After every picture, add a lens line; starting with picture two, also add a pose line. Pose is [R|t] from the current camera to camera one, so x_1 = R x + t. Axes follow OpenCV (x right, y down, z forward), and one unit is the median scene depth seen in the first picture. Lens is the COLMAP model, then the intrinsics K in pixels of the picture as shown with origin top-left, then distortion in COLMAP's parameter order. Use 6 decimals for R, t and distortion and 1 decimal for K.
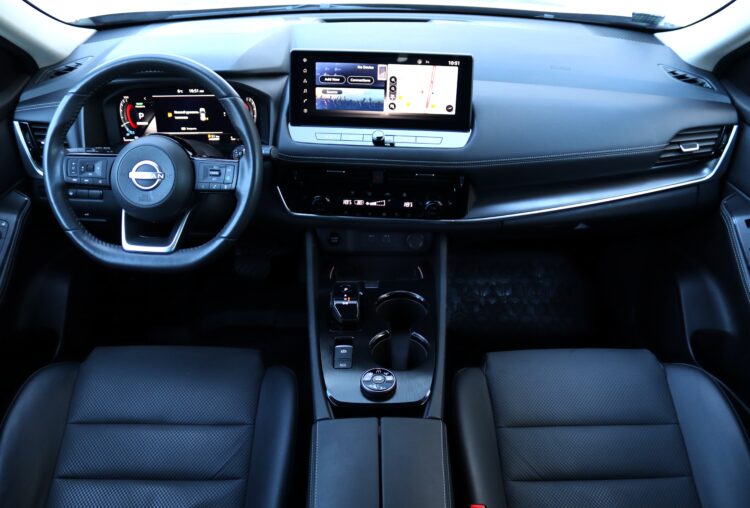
lens RADIAL K [[620.2, 0, 376.6], [0, 620.2, 238.6], [0, 0, 1]] dist [-0.166261, 0.163387]
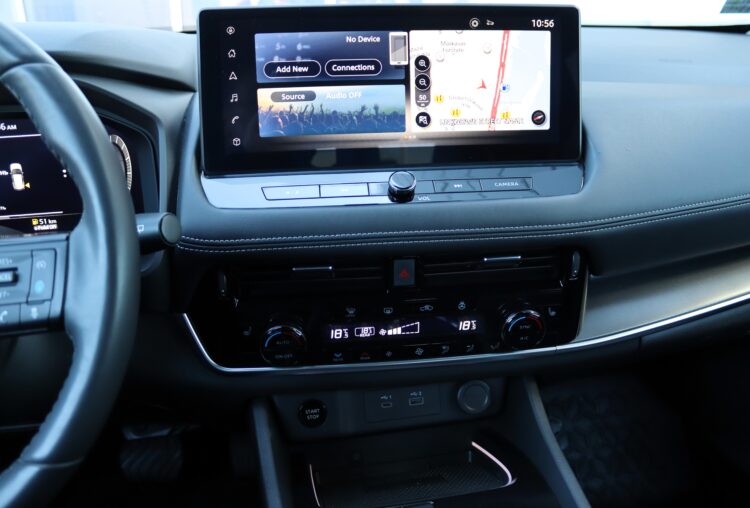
lens RADIAL K [[620.2, 0, 376.6], [0, 620.2, 238.6], [0, 0, 1]] dist [-0.166261, 0.163387]
pose [[0.985674, -0.082157, 0.147301, -0.087295], [0.109833, 0.975445, -0.190901, -0.039296], [-0.128001, 0.204344, 0.970494, 0.564371]]
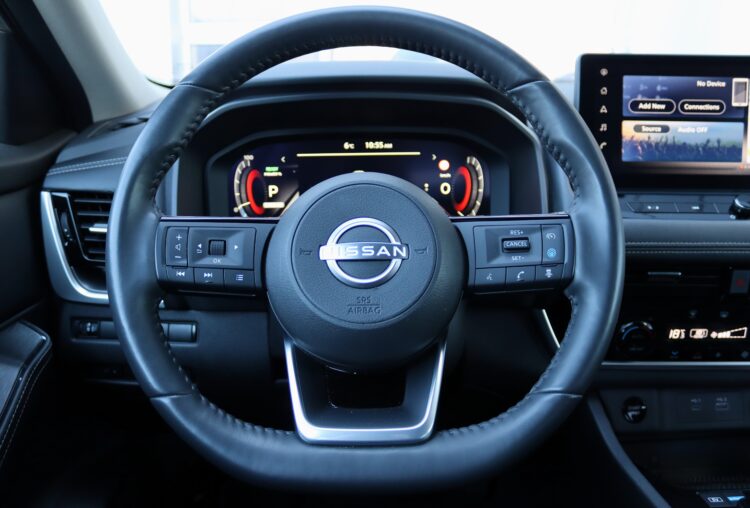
lens RADIAL K [[620.2, 0, 376.6], [0, 620.2, 238.6], [0, 0, 1]] dist [-0.166261, 0.163387]
pose [[0.999424, -0.023995, 0.023990, -0.335276], [0.030266, 0.950041, -0.310655, 0.016517], [-0.015337, 0.311203, 0.950220, 0.517600]]
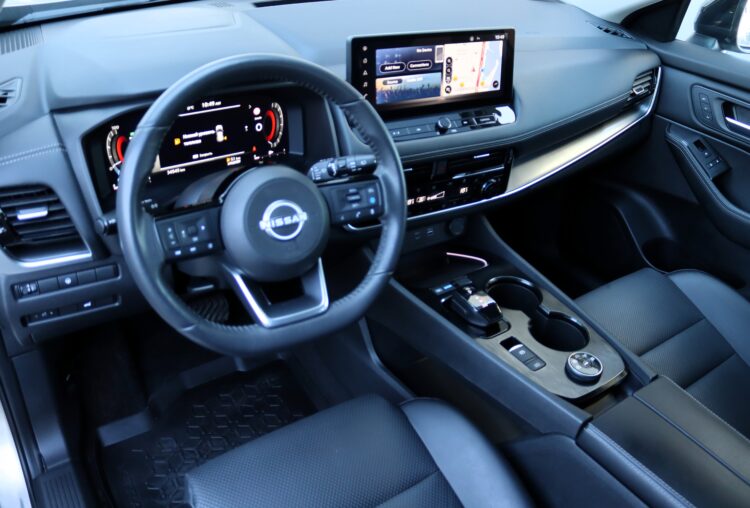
lens RADIAL K [[620.2, 0, 376.6], [0, 620.2, 238.6], [0, 0, 1]] dist [-0.166261, 0.163387]
pose [[0.837633, -0.252119, 0.484569, -0.570499], [0.234089, 0.967204, 0.098582, -0.114061], [-0.493532, 0.030857, 0.869180, 0.256785]]
